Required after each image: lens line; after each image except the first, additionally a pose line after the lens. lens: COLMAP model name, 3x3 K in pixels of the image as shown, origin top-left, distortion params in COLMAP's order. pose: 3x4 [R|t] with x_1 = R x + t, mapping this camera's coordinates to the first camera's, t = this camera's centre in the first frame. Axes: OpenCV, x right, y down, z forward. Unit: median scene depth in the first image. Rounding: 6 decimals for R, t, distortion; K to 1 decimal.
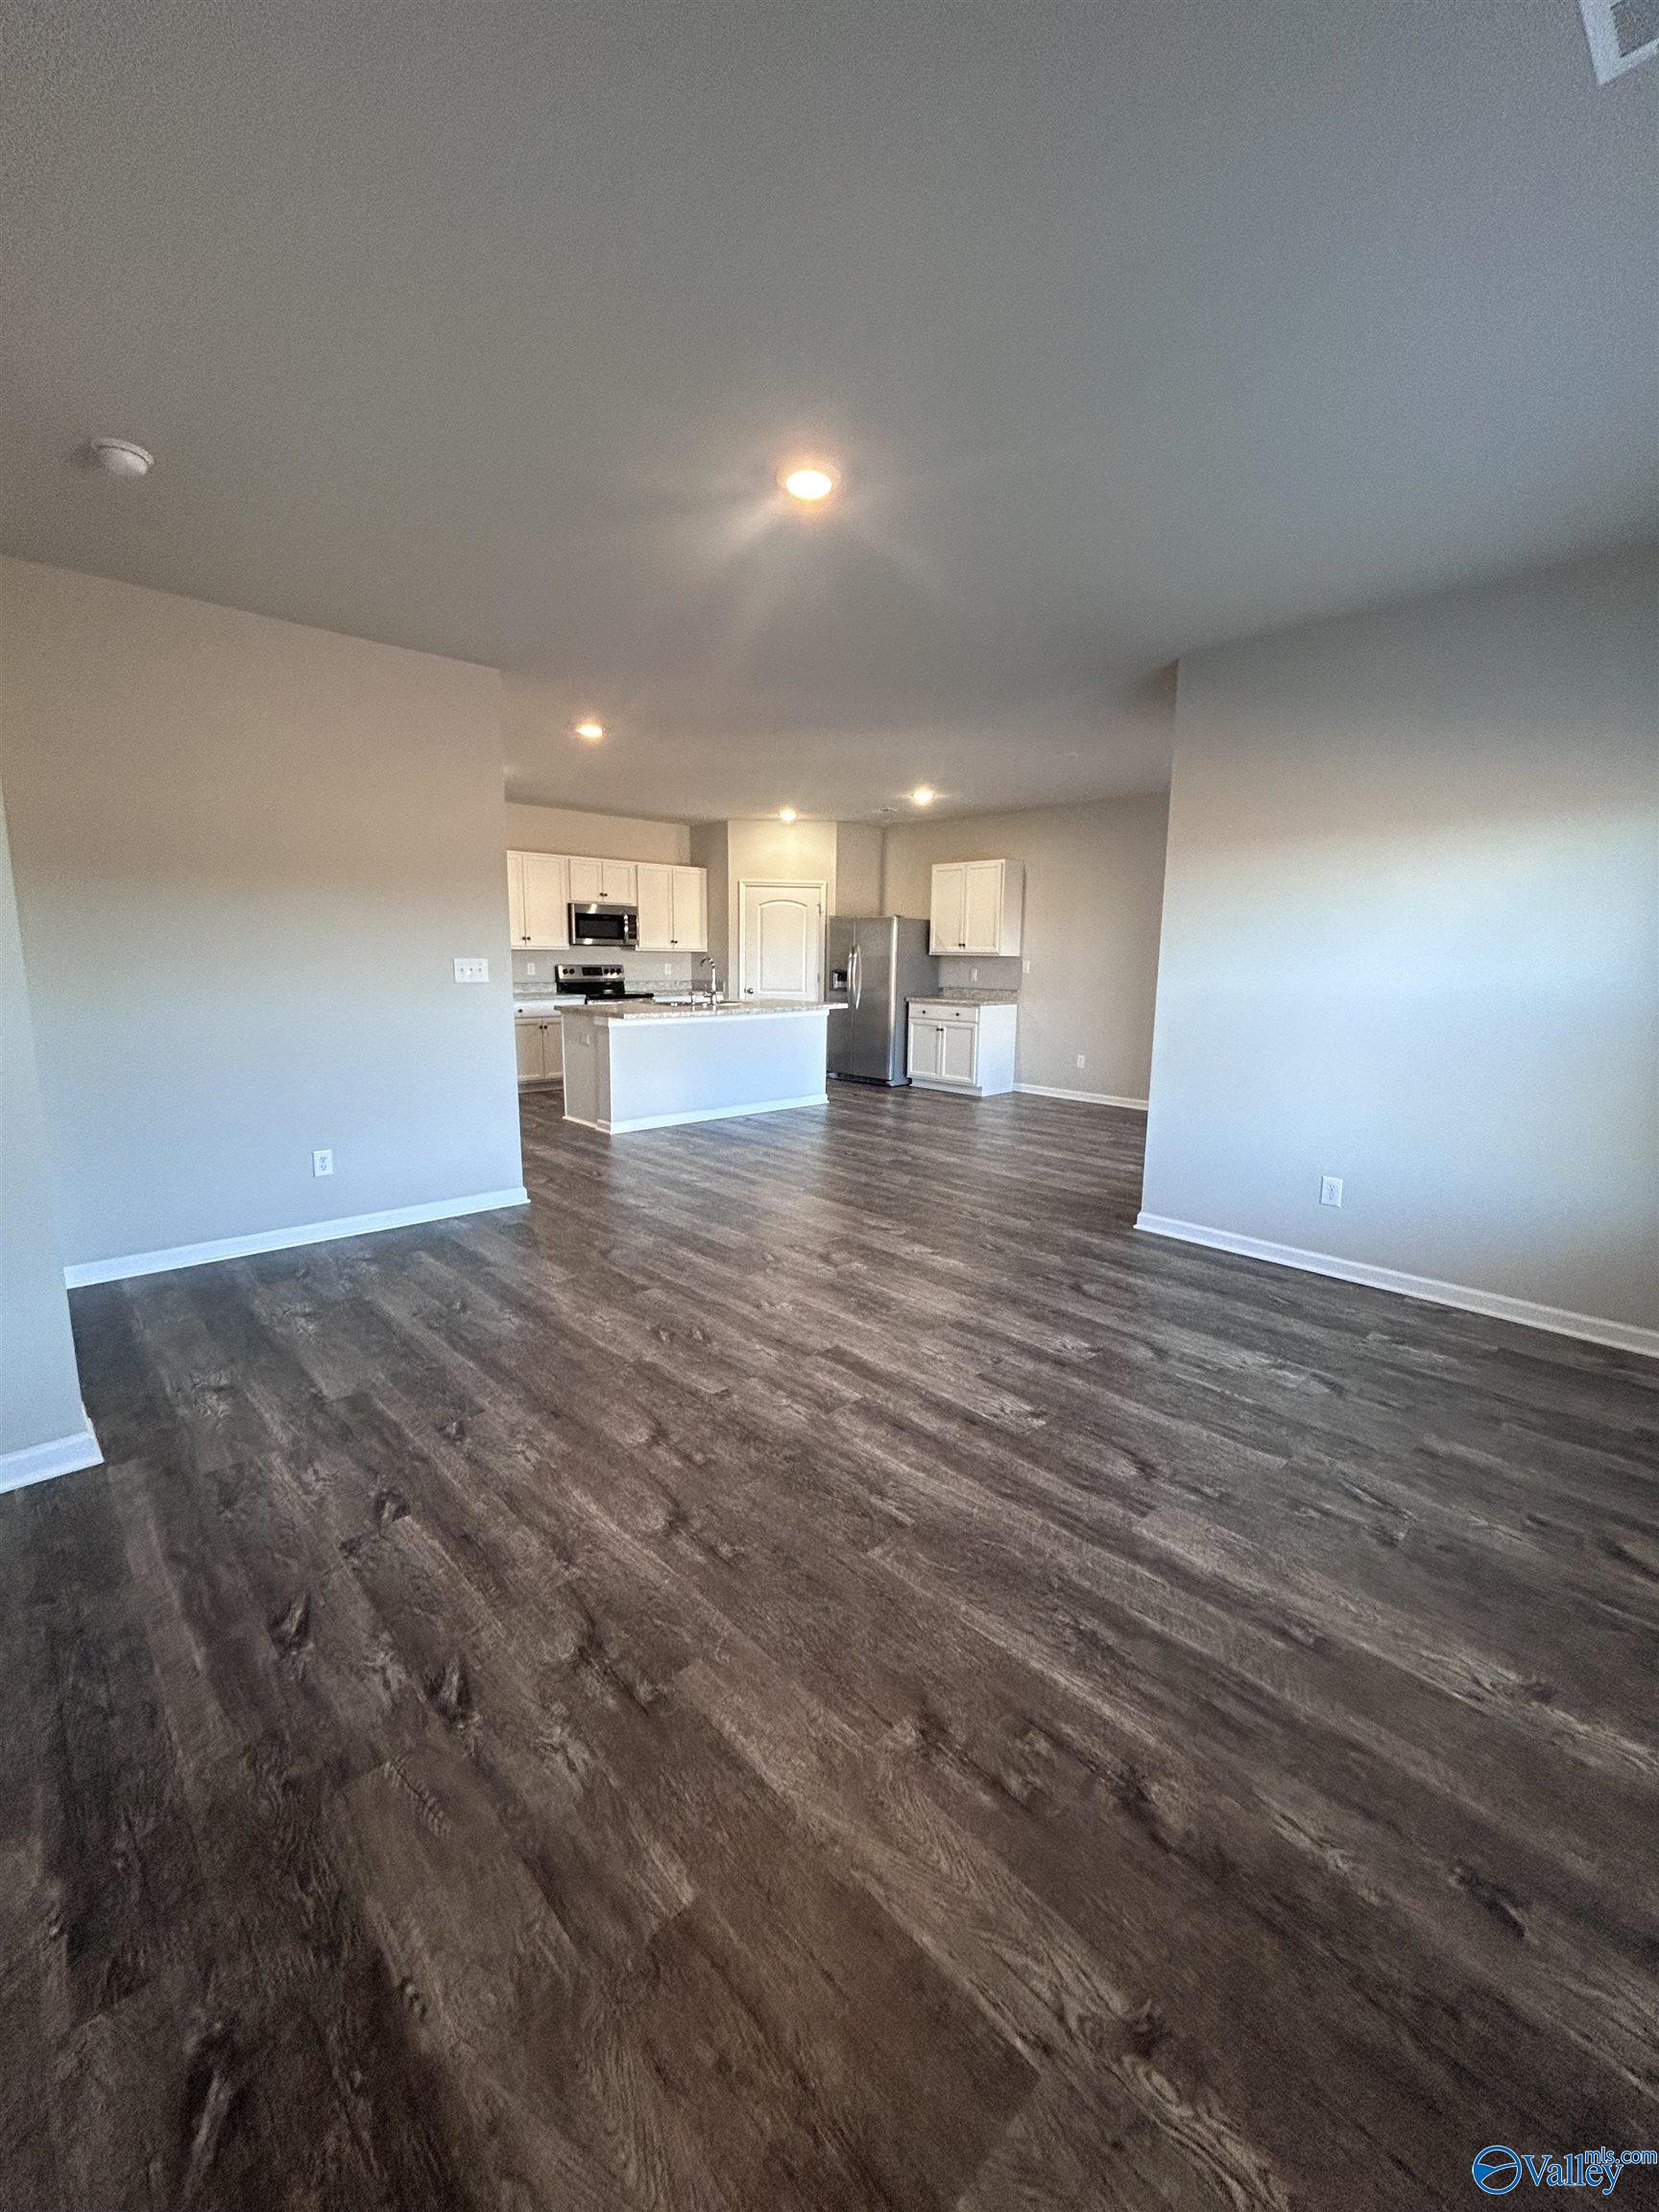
lens RADIAL K [[877.4, 0, 843.7], [0, 877.4, 1103.8], [0, 0, 1]] dist [0.000420, -0.000069]
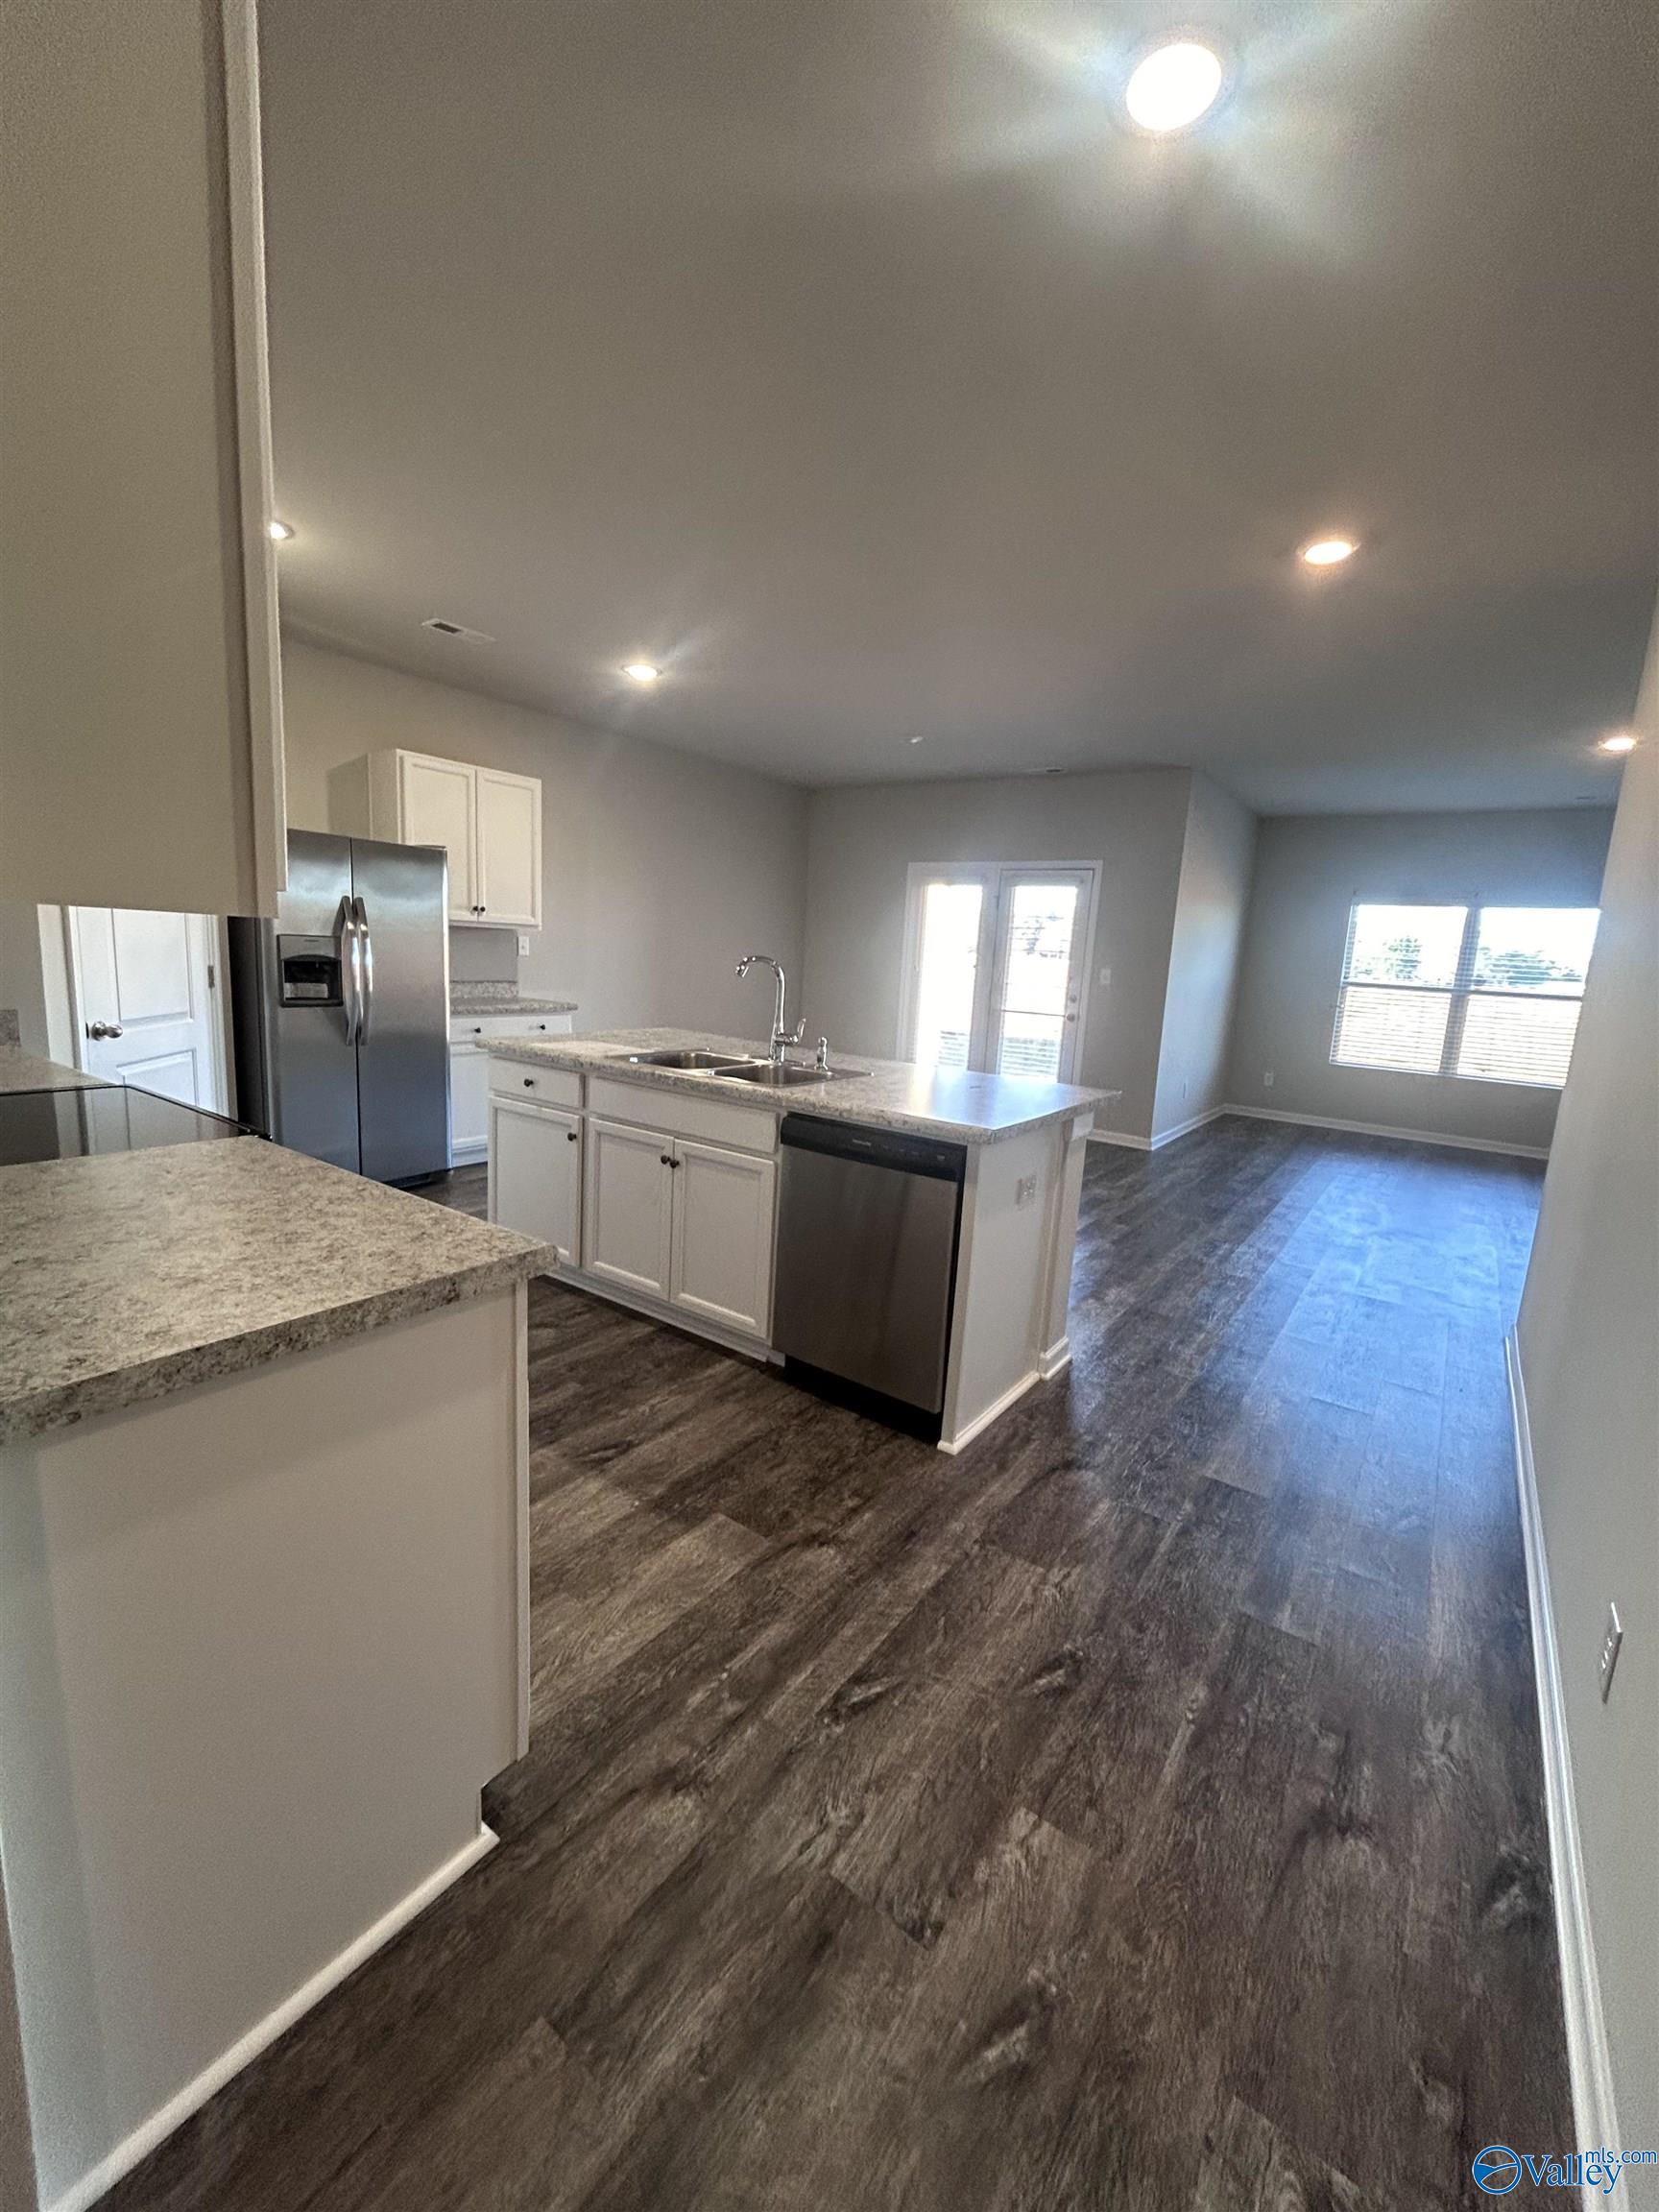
lens RADIAL K [[894.2, 0, 835.8], [0, 894.2, 1090.9], [0, 0, 1]] dist [0.000275, -0.000444]
pose [[-0.185498, -0.180783, 0.965872, -0.493689], [0.101725, 0.974117, 0.201862, -0.155357], [-0.977365, 0.135698, -0.162306, 0.857722]]
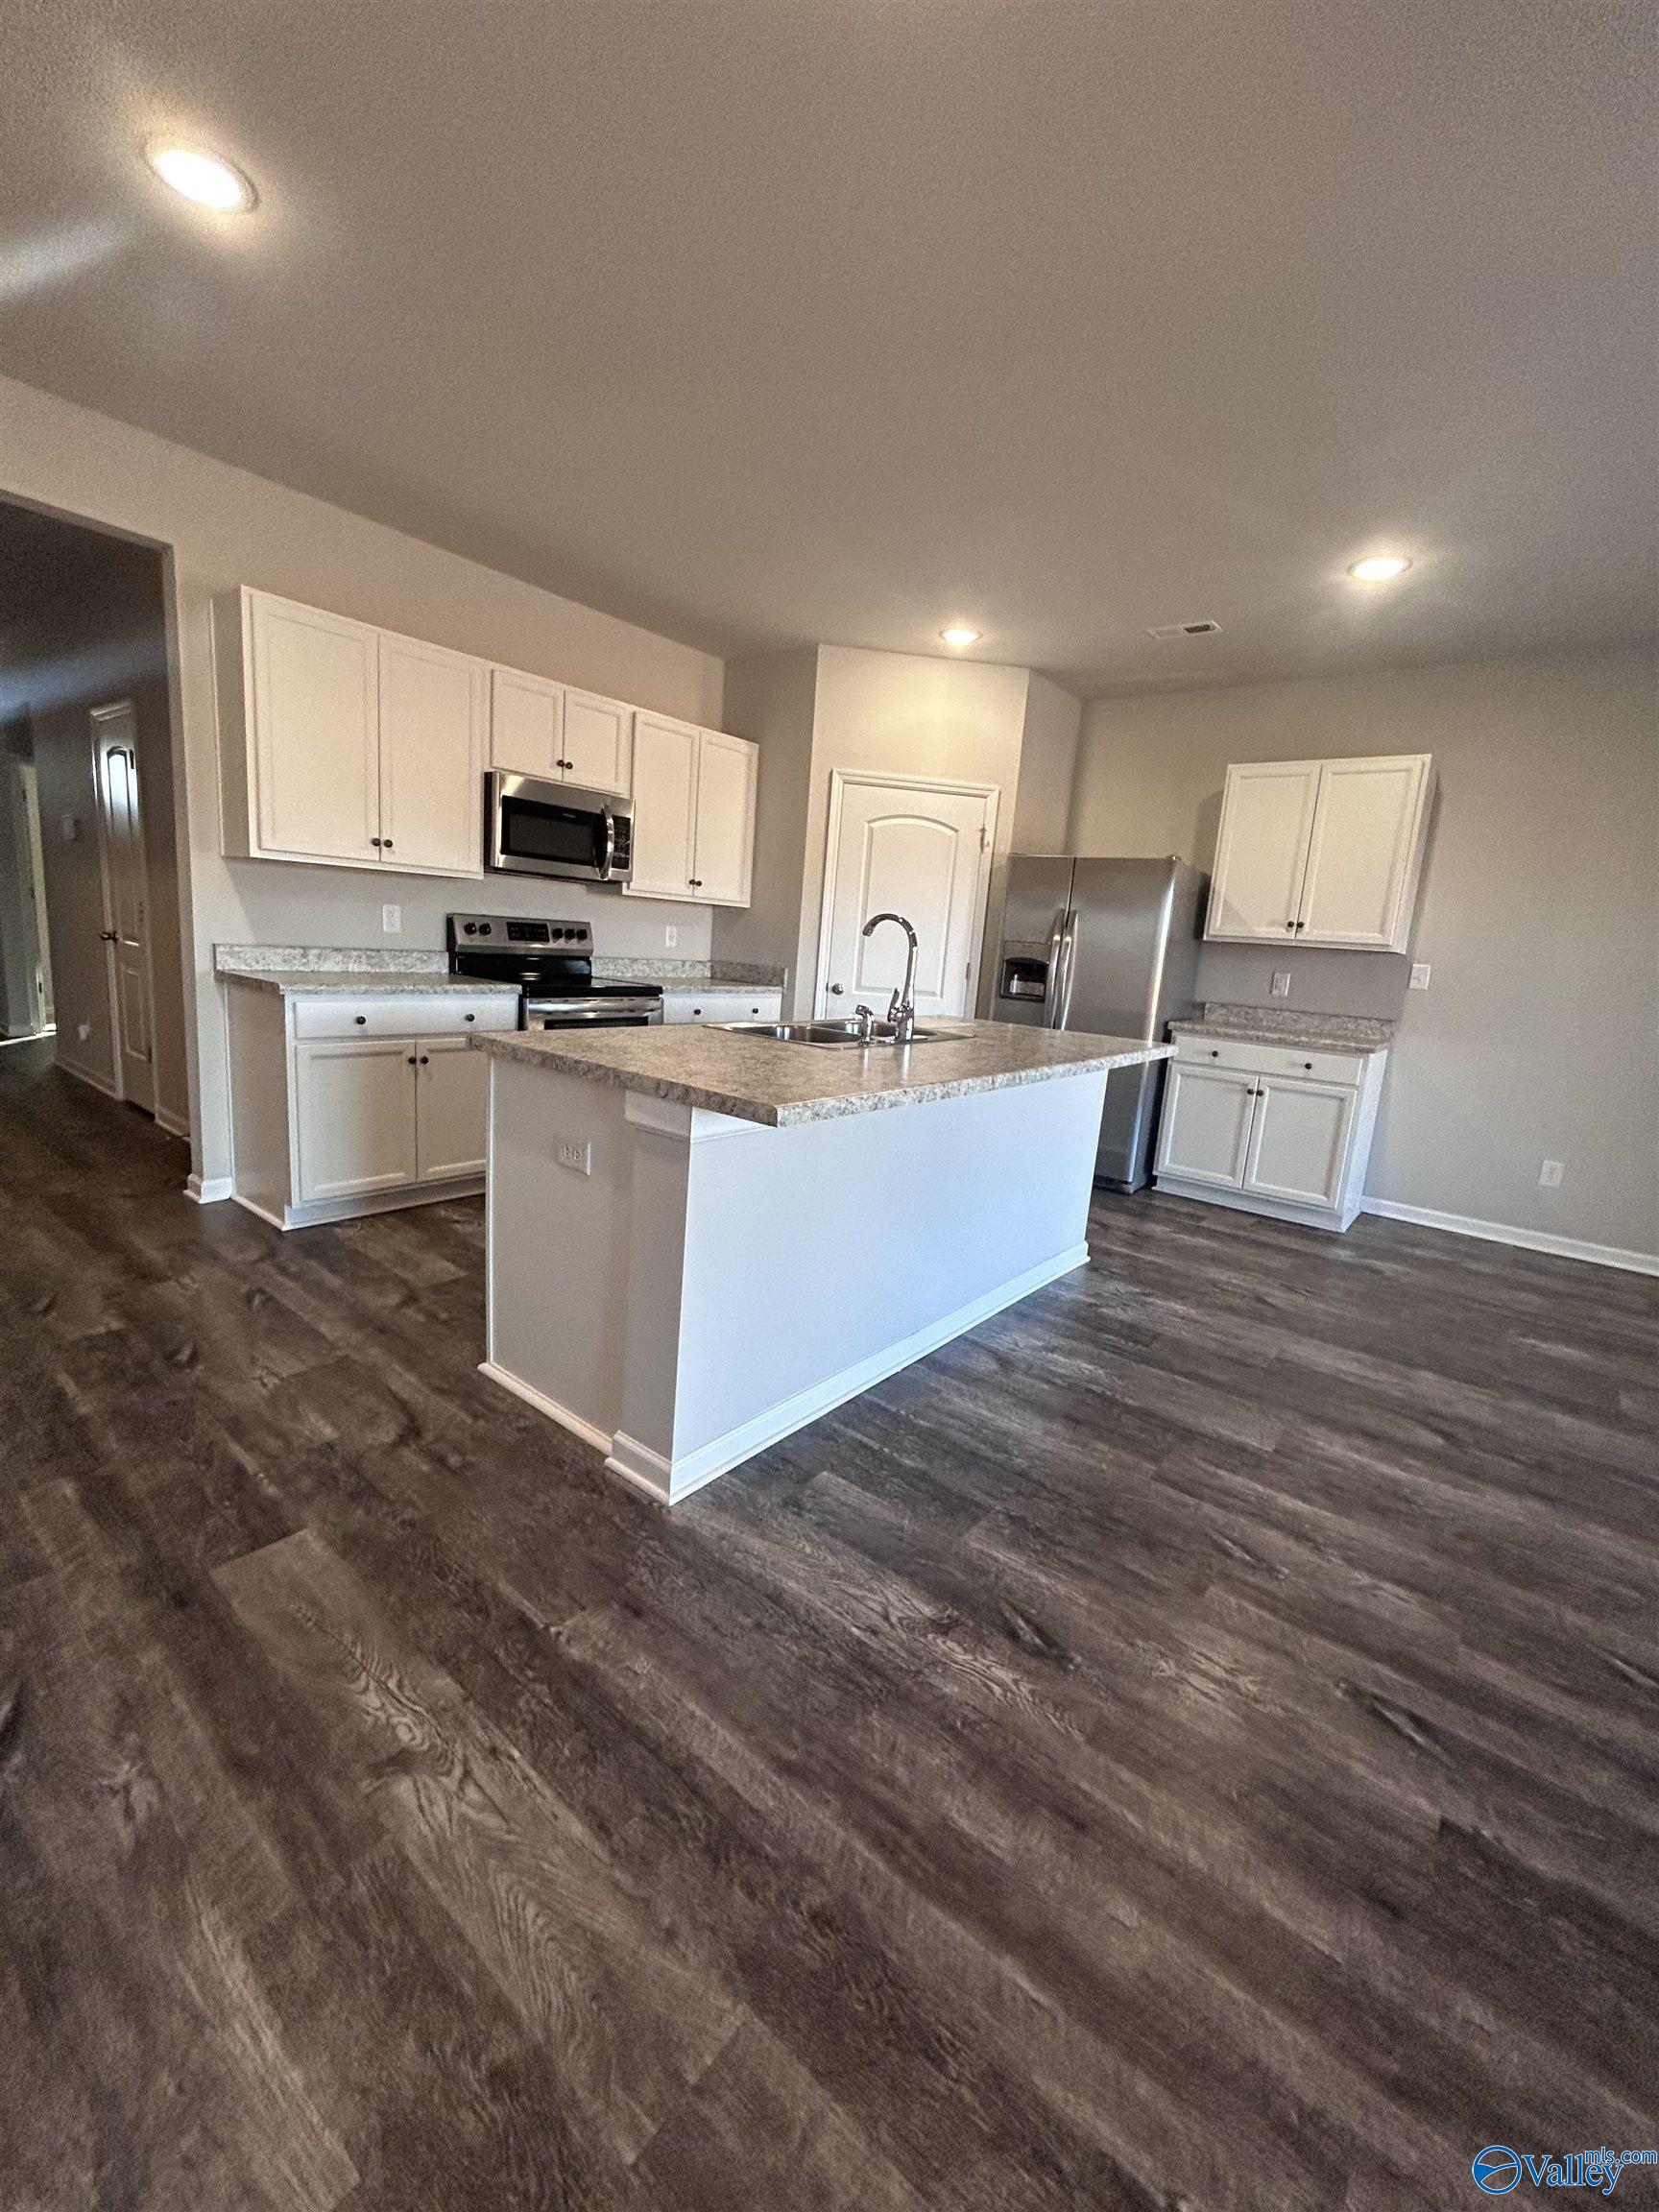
lens RADIAL K [[894.2, 0, 835.8], [0, 894.2, 1090.9], [0, 0, 1]] dist [0.000275, -0.000444]
pose [[0.990023, 0.037436, 0.135845, -0.187443], [-0.038724, 0.999226, 0.006847, -0.076952], [-0.135483, -0.012039, 0.990706, 0.510421]]
